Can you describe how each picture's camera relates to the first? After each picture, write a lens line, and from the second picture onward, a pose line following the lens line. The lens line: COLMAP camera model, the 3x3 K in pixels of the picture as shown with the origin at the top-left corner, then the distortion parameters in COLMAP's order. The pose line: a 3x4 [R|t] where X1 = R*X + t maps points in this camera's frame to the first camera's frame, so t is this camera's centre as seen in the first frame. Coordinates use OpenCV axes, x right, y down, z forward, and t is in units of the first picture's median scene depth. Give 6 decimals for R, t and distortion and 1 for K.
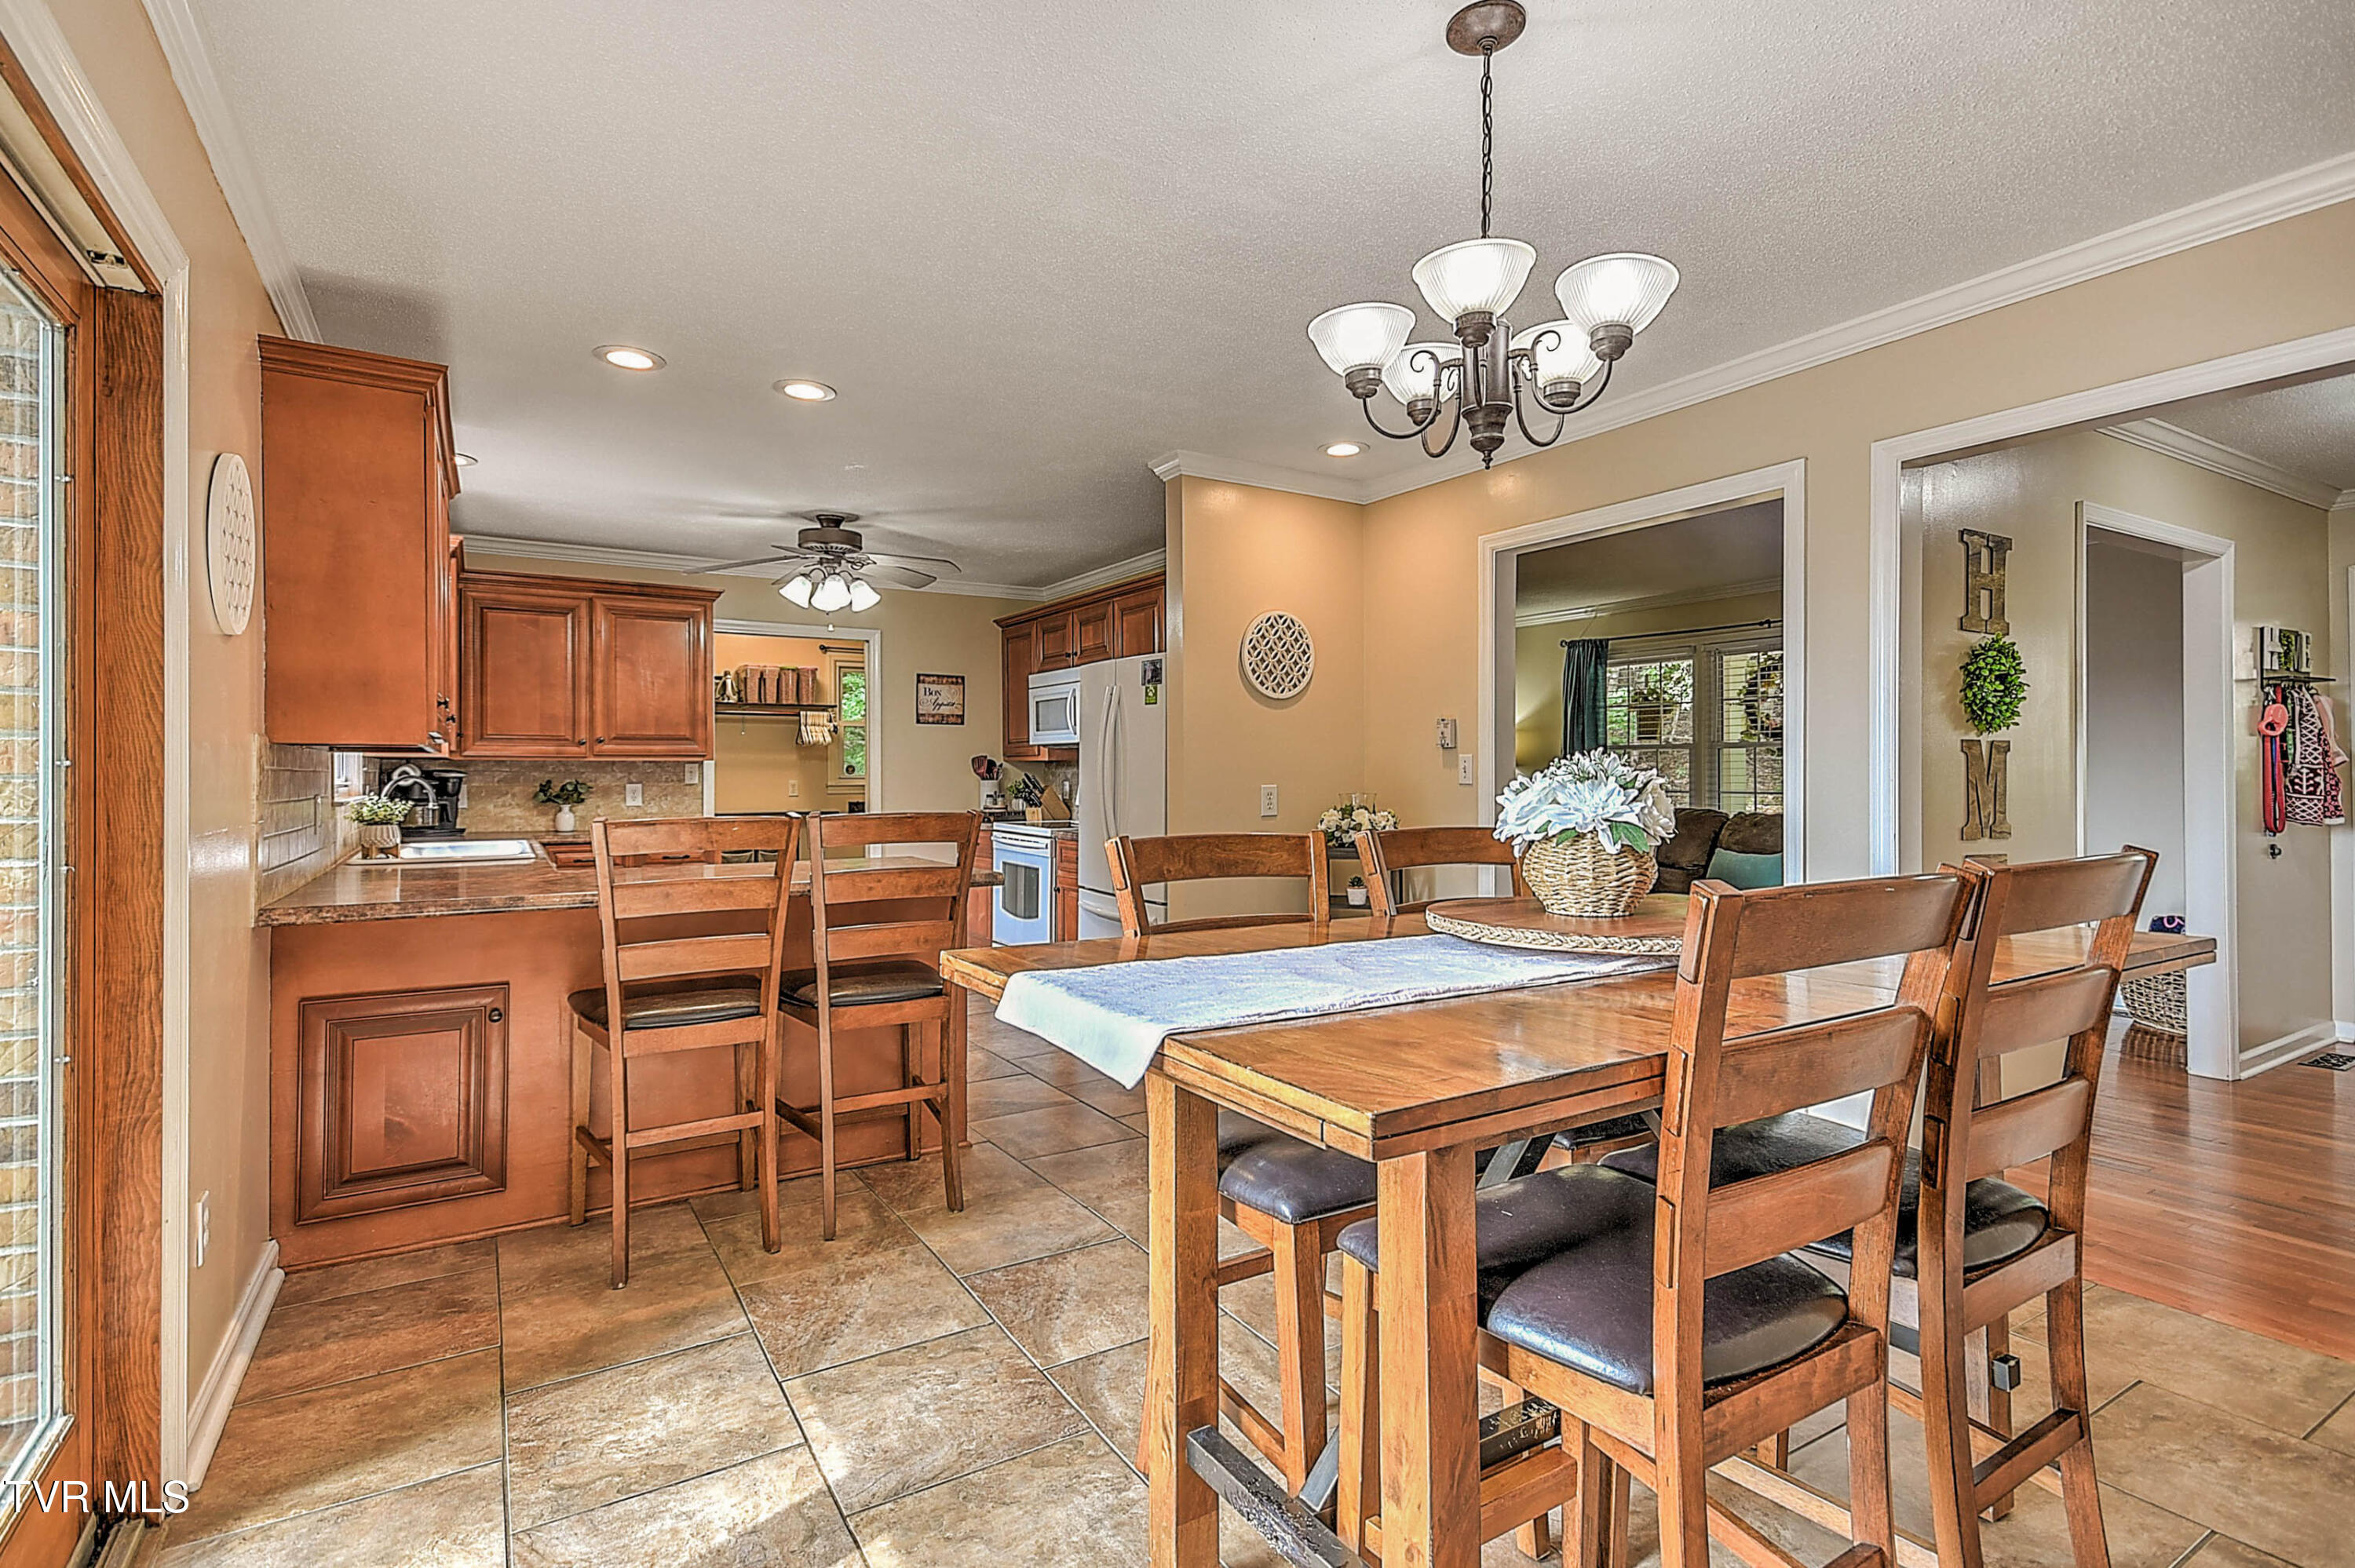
lens RADIAL K [[1070.2, 0, 1159.4], [0, 1070.2, 783.2], [0, 0, 1]] dist [0.023126, -0.008191]
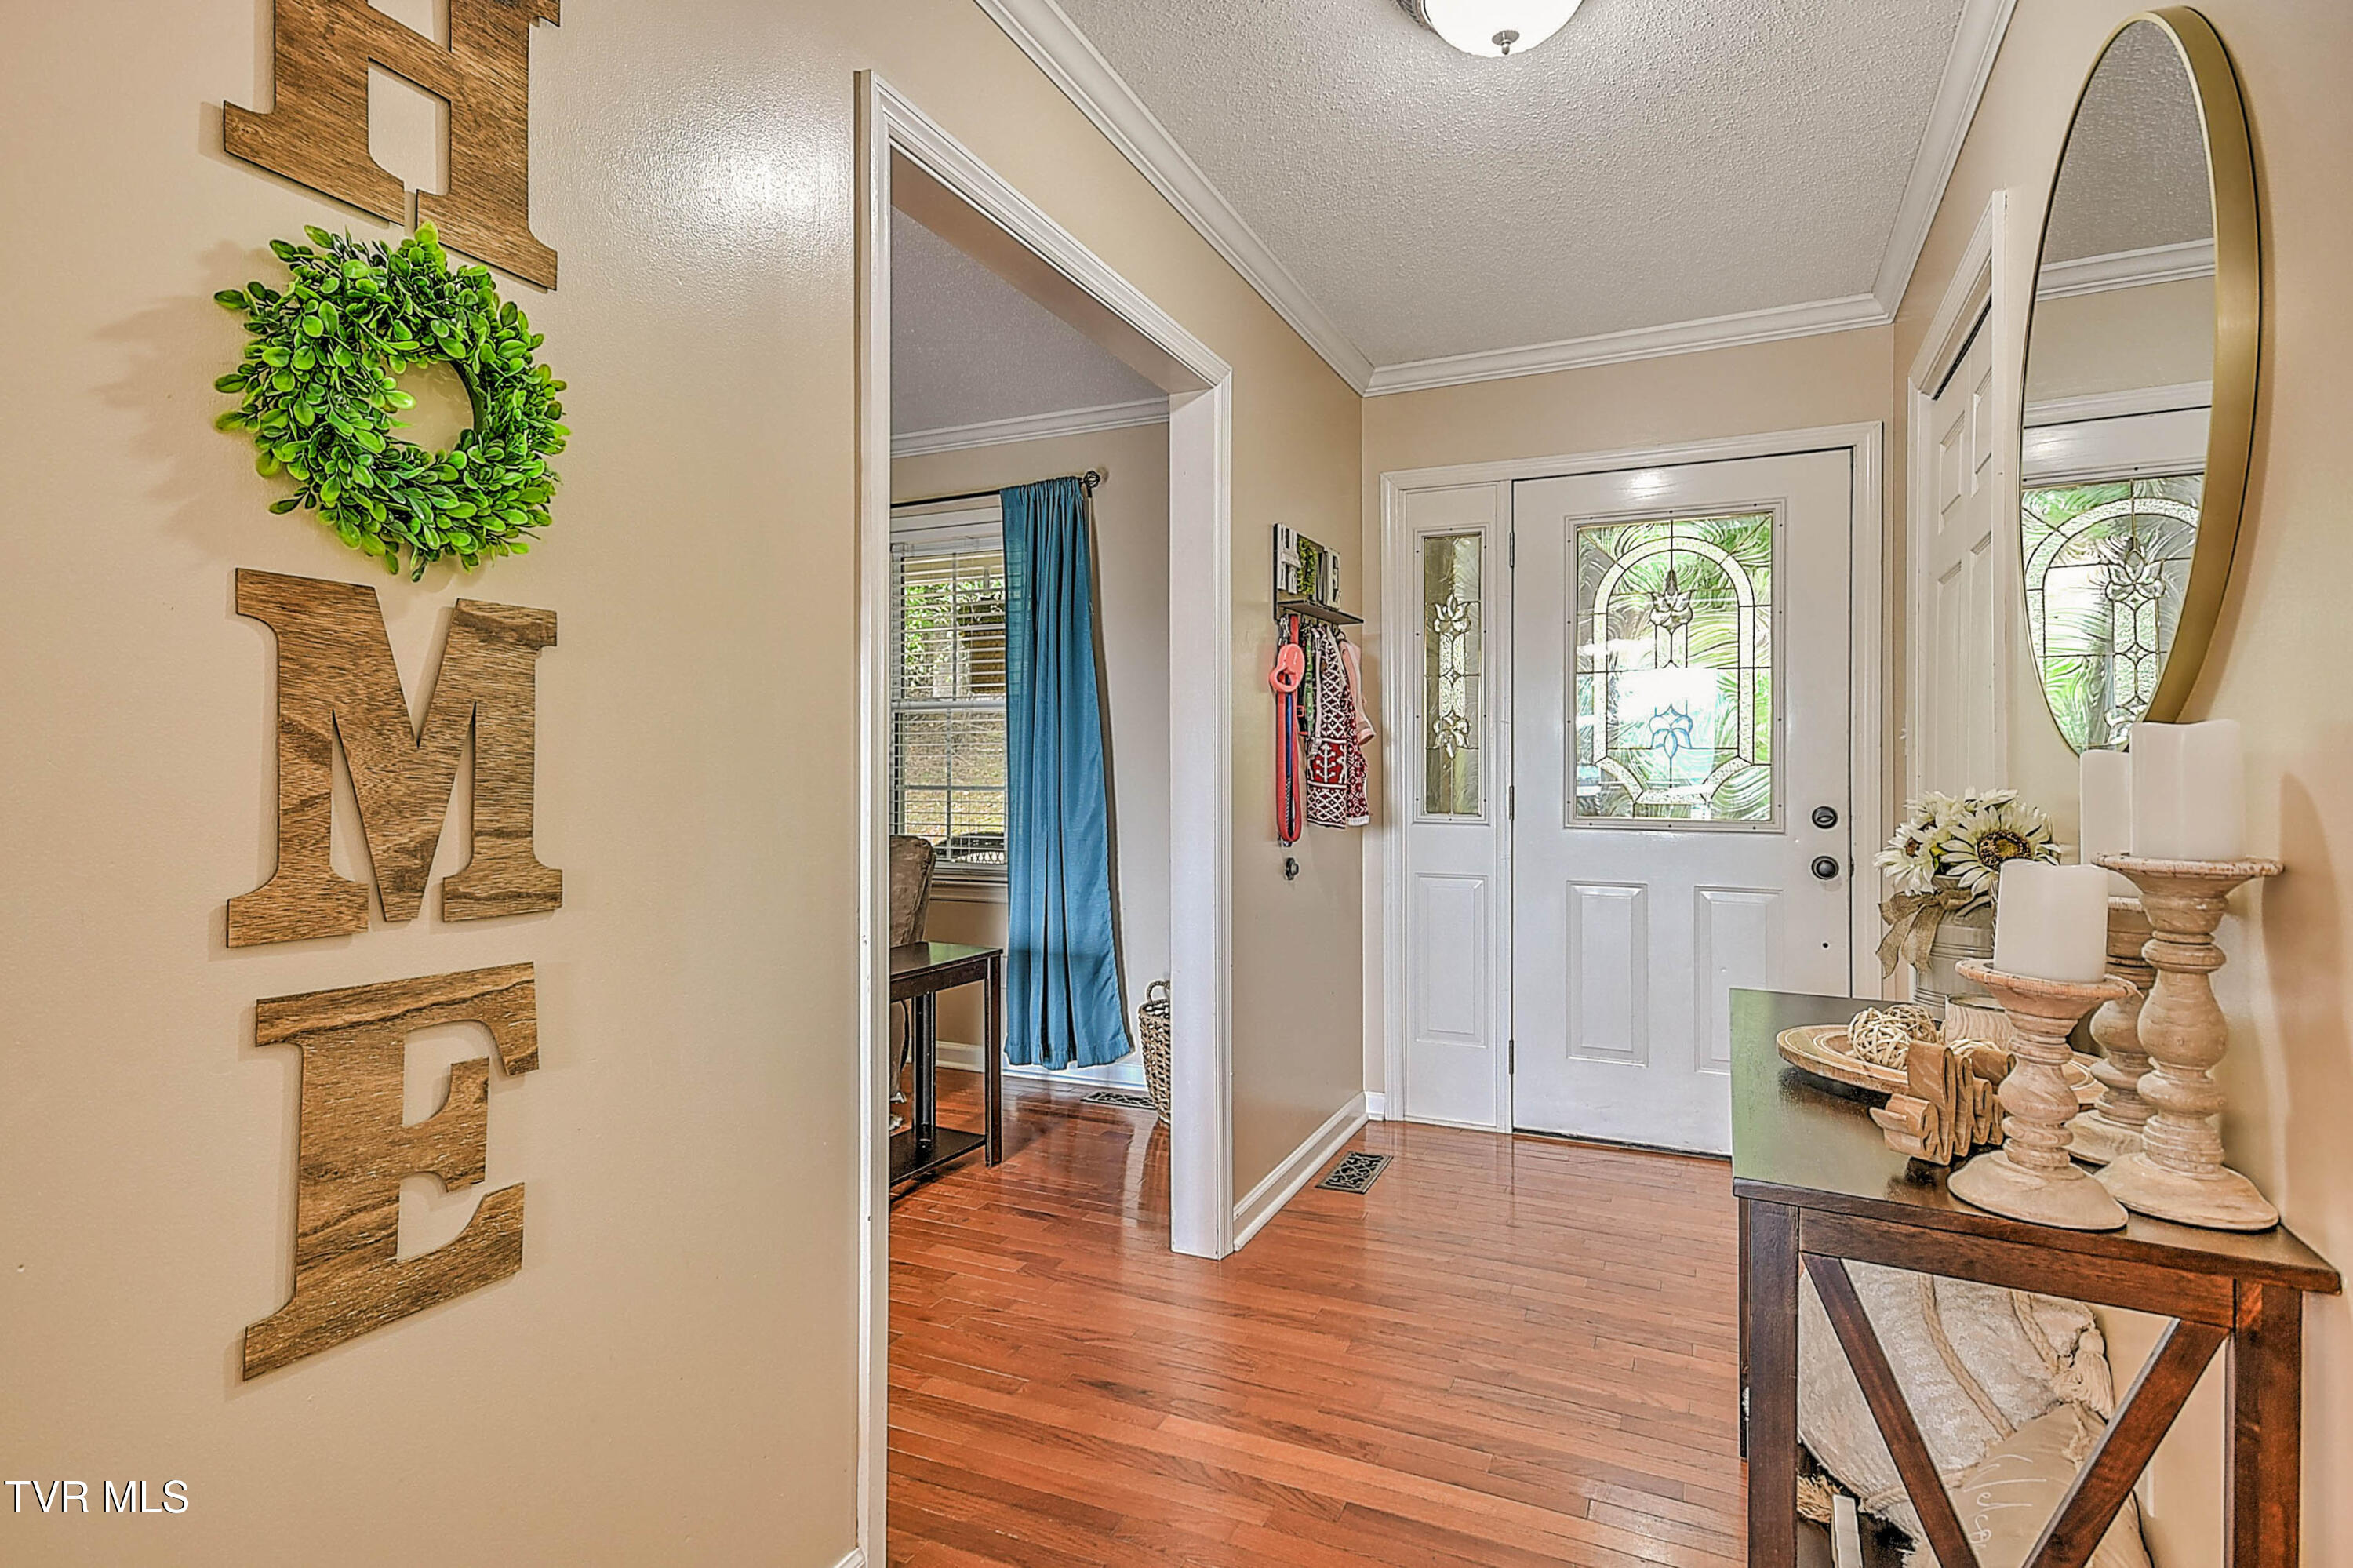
lens RADIAL K [[1169.4, 0, 1179.6], [0, 1169.4, 775.4], [0, 0, 1]] dist [0.016775, 0.000607]
pose [[0.820774, 0.010094, 0.571163, 0.439668], [-0.003847, 0.999919, -0.012142, 0.011932], [-0.571240, 0.007769, 0.820747, 0.354610]]
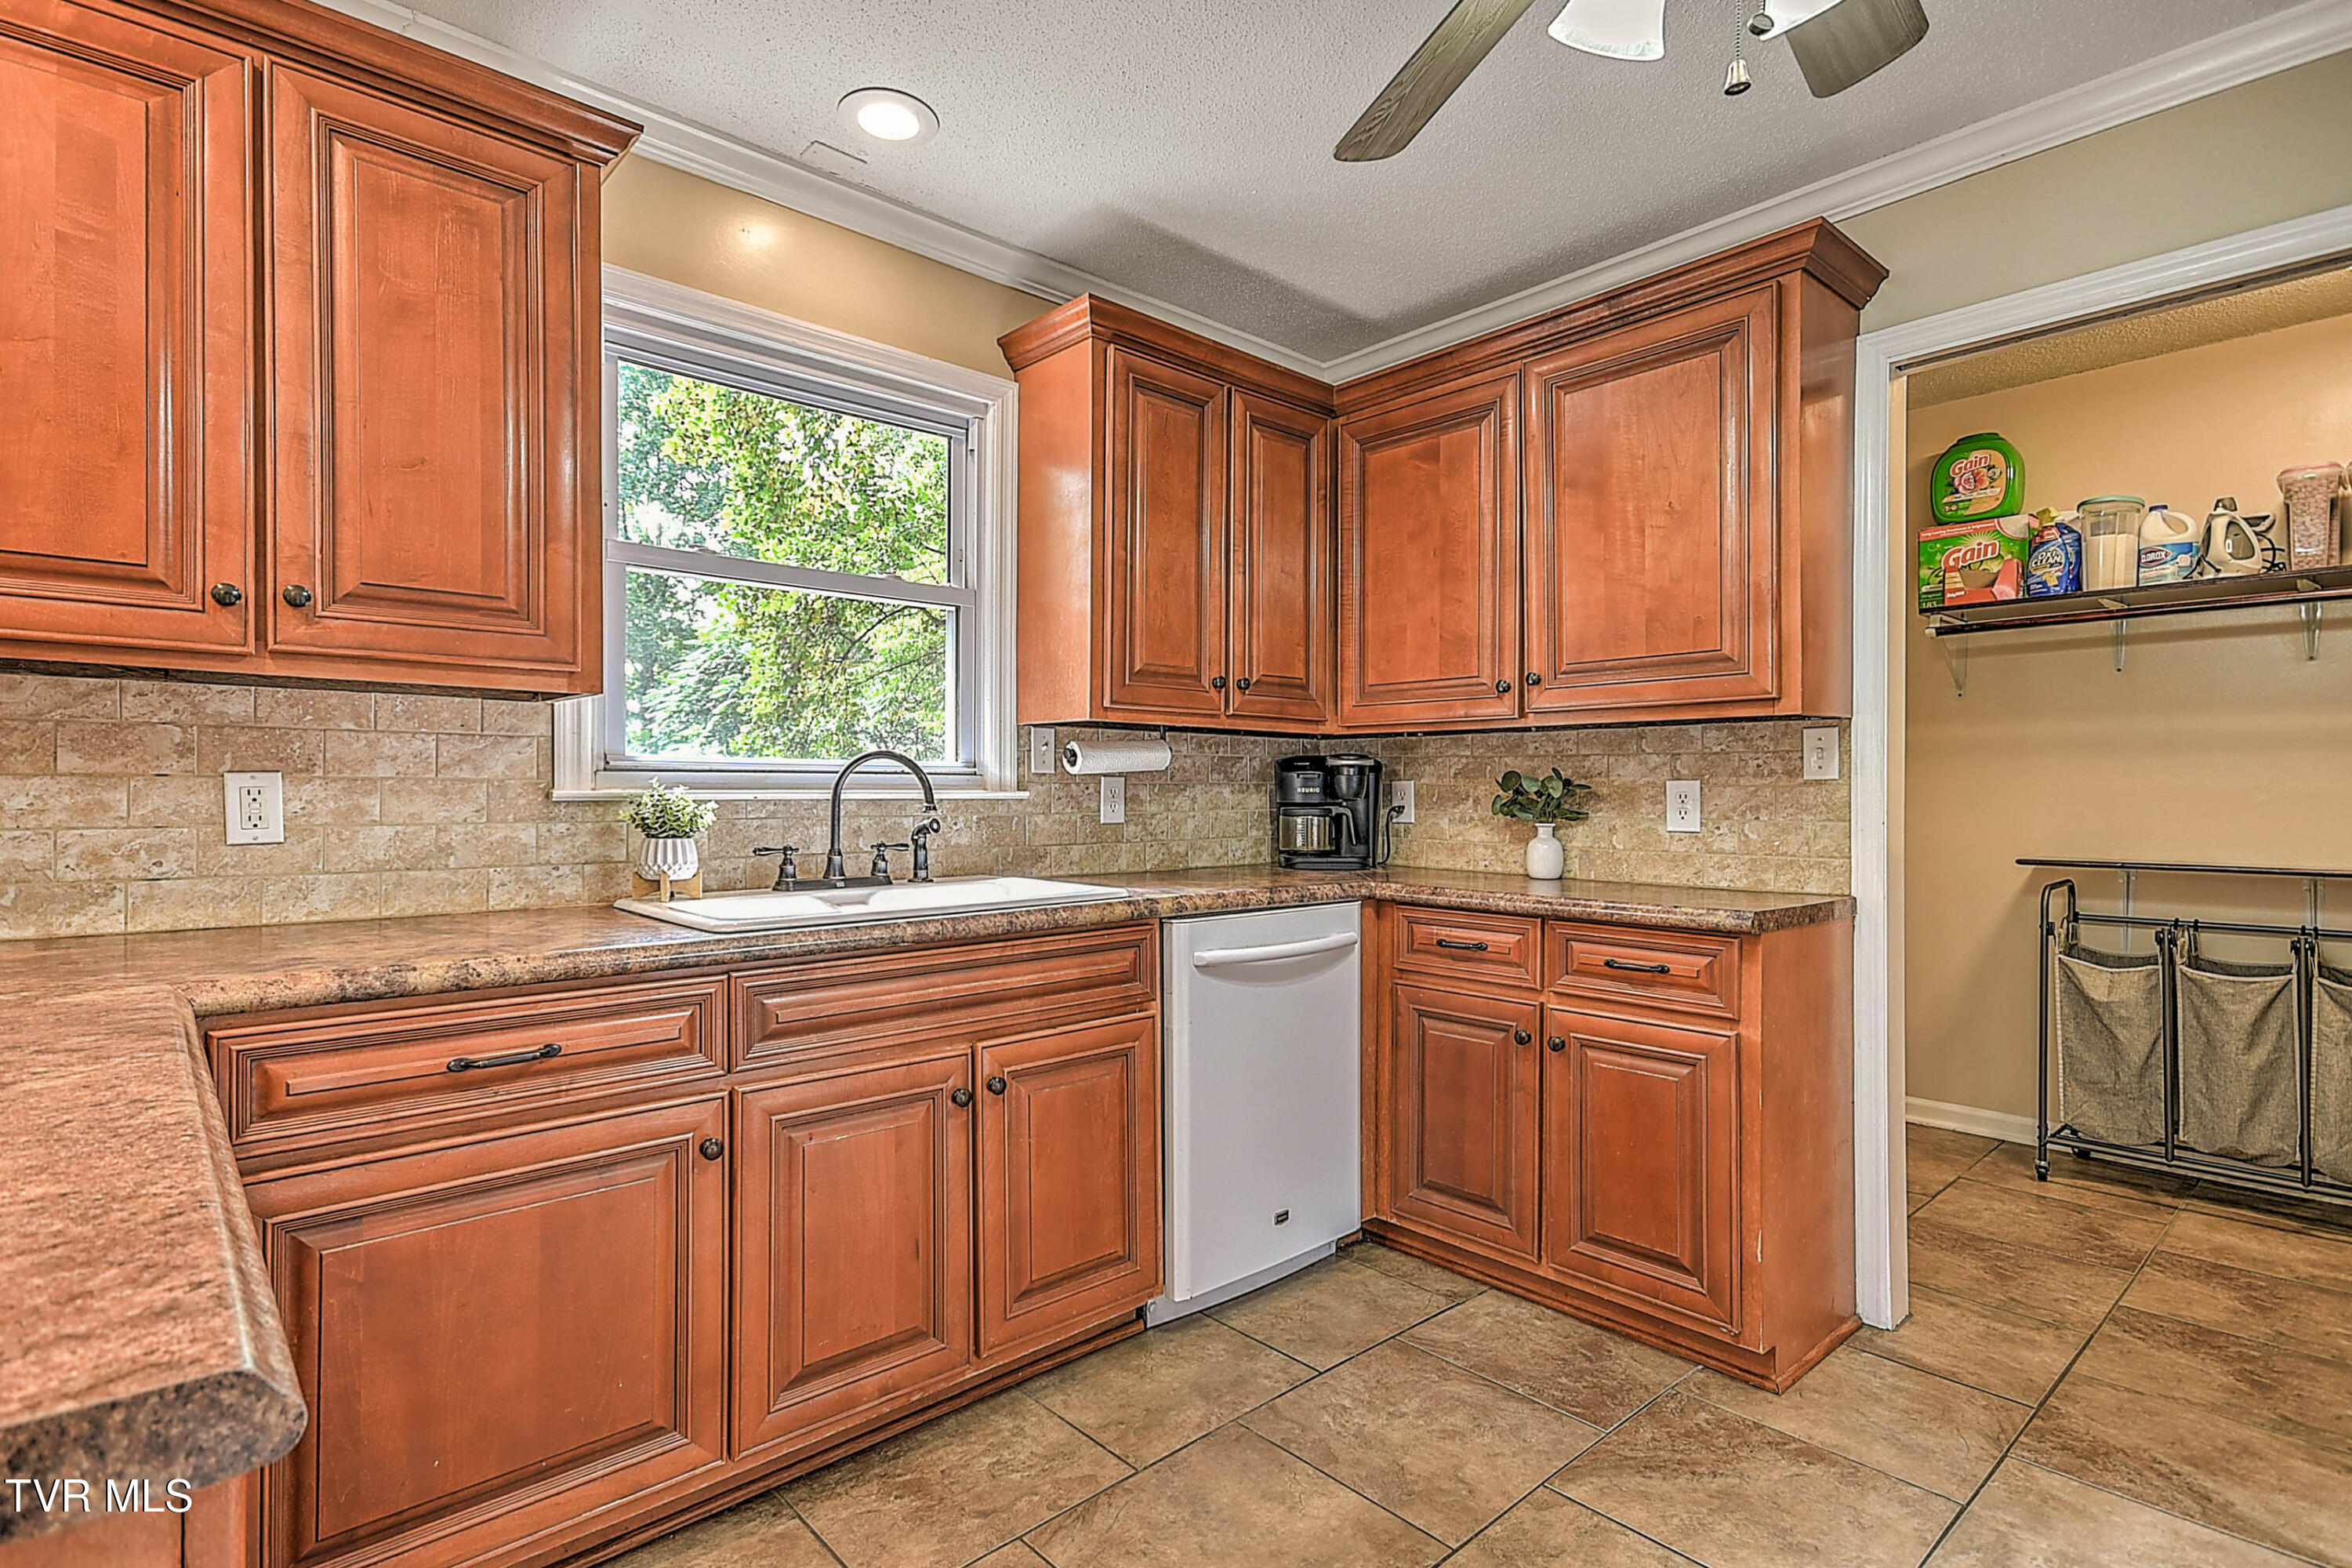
lens RADIAL K [[1142.9, 0, 1158.5], [0, 1142.9, 796.1], [0, 0, 1]] dist [0.024403, -0.003911]
pose [[0.177760, 0.006903, -0.984050, -0.077699], [-0.013091, 0.999904, 0.004649, 0.007929], [0.983987, 0.012056, 0.177833, 0.744881]]
